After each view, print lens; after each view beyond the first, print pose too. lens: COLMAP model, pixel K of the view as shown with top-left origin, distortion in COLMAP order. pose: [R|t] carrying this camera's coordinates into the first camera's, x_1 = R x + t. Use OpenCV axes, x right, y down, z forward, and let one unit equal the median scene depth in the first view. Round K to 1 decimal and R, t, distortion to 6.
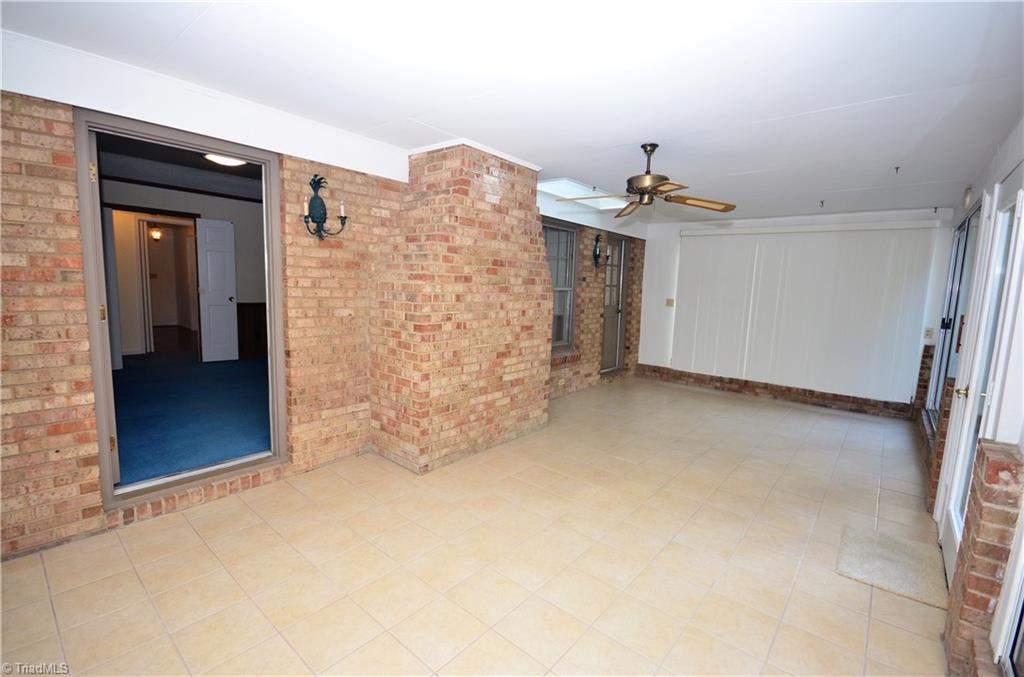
lens RADIAL K [[453.4, 0, 505.2], [0, 453.4, 342.3], [0, 0, 1]] dist [0.009337, -0.010856]
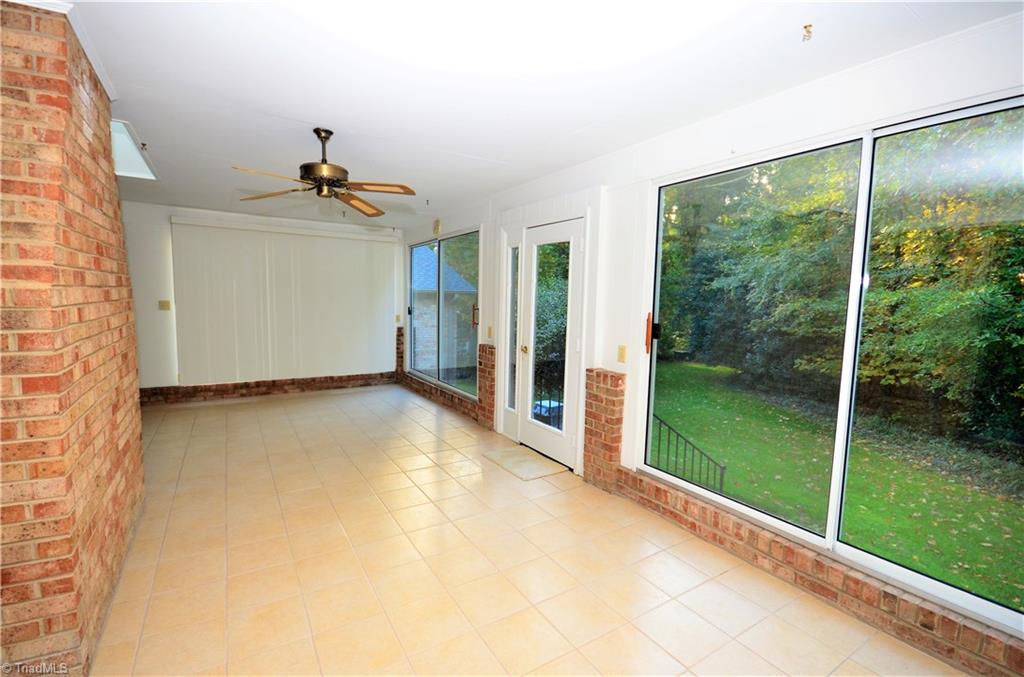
lens RADIAL K [[453.4, 0, 505.2], [0, 453.4, 342.3], [0, 0, 1]] dist [0.009337, -0.010856]
pose [[0.312749, -0.122992, 0.941839, -0.300686], [0.114472, 0.989234, 0.091169, -0.039417], [-0.942913, 0.079301, 0.323461, 0.260083]]
